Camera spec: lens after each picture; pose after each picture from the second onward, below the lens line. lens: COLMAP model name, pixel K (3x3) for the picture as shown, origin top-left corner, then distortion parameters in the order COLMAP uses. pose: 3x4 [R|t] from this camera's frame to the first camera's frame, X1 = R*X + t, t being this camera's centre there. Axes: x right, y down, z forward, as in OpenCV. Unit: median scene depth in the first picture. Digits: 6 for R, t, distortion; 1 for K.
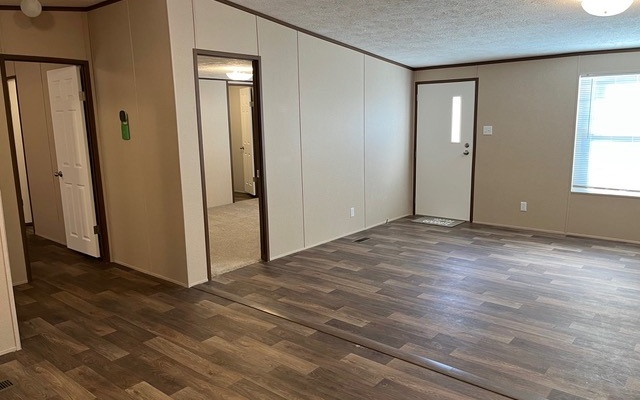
lens RADIAL K [[480.4, 0, 323.9], [0, 480.4, 199.2], [0, 0, 1]] dist [0.055858, -0.079678]
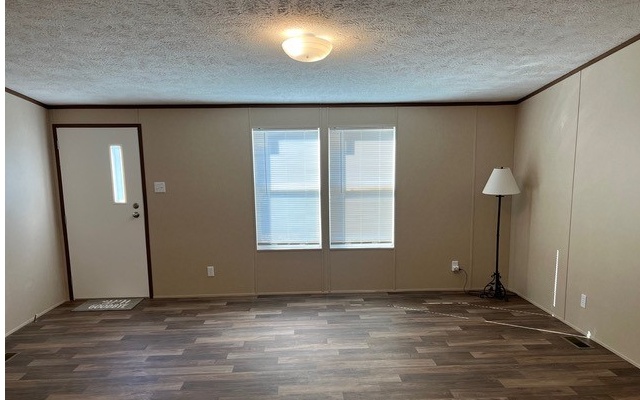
lens RADIAL K [[480.4, 0, 329.2], [0, 480.4, 241.5], [0, 0, 1]] dist [0.055858, -0.079678]
pose [[0.738829, -0.097194, 0.666847, -0.015330], [0.111195, 0.993564, 0.021616, -0.038419], [-0.664655, 0.058179, 0.744881, 0.206698]]
